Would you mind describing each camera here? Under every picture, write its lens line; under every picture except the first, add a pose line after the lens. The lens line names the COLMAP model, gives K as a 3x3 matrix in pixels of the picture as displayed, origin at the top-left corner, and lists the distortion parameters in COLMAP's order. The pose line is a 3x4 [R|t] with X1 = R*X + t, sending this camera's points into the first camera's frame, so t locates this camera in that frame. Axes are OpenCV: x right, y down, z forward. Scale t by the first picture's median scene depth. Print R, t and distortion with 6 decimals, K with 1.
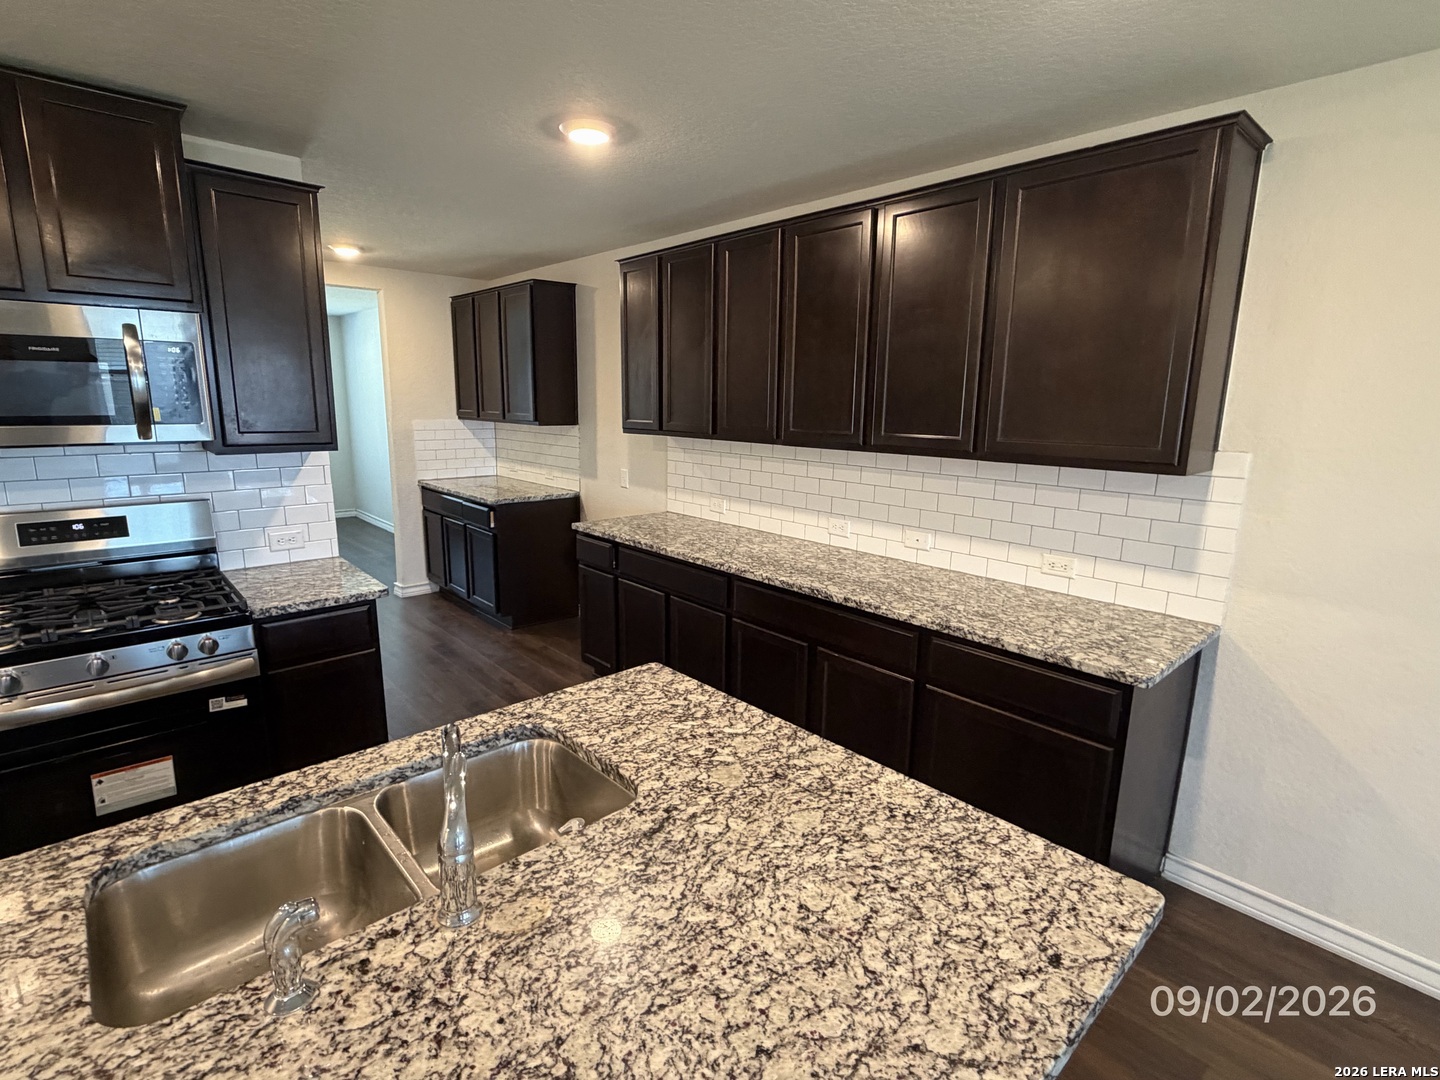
lens RADIAL K [[708.0, 0, 715.9], [0, 708.0, 539.5], [0, 0, 1]] dist [-0.000670, 0.000470]
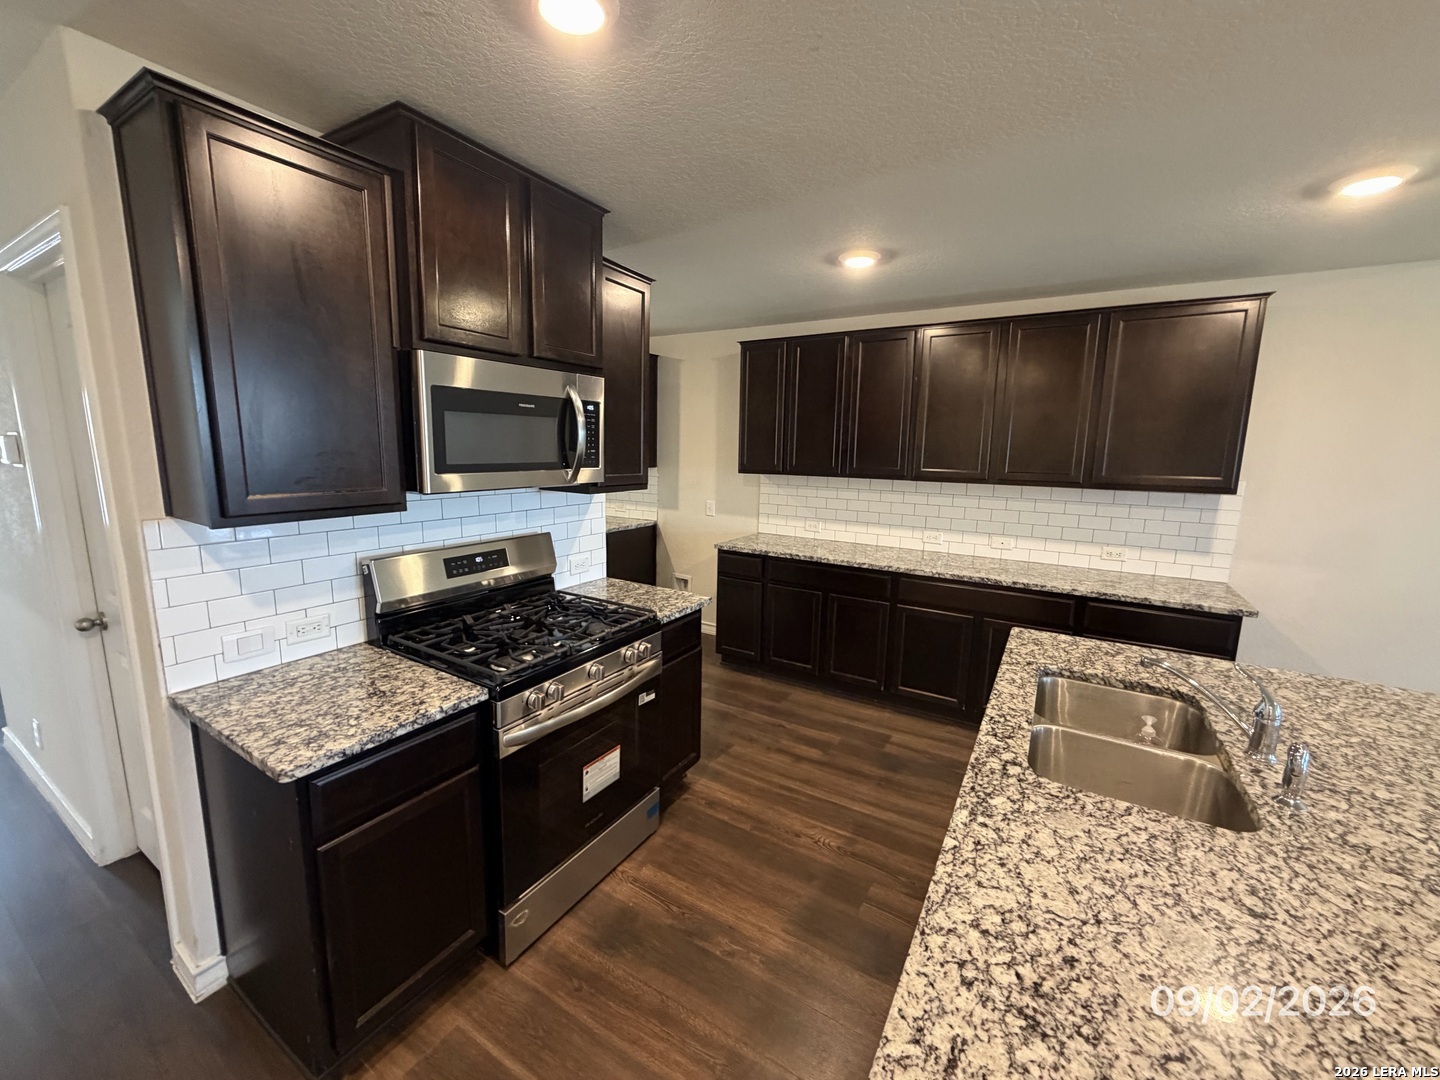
lens RADIAL K [[575.5, 0, 715.9], [0, 575.5, 538.9], [0, 0, 1]] dist [-0.000043, 0.000170]
pose [[0.959923, -0.040370, 0.277343, -0.831430], [0.049750, 0.998400, -0.026863, -0.007051], [-0.275815, 0.039584, 0.960395, 0.009874]]
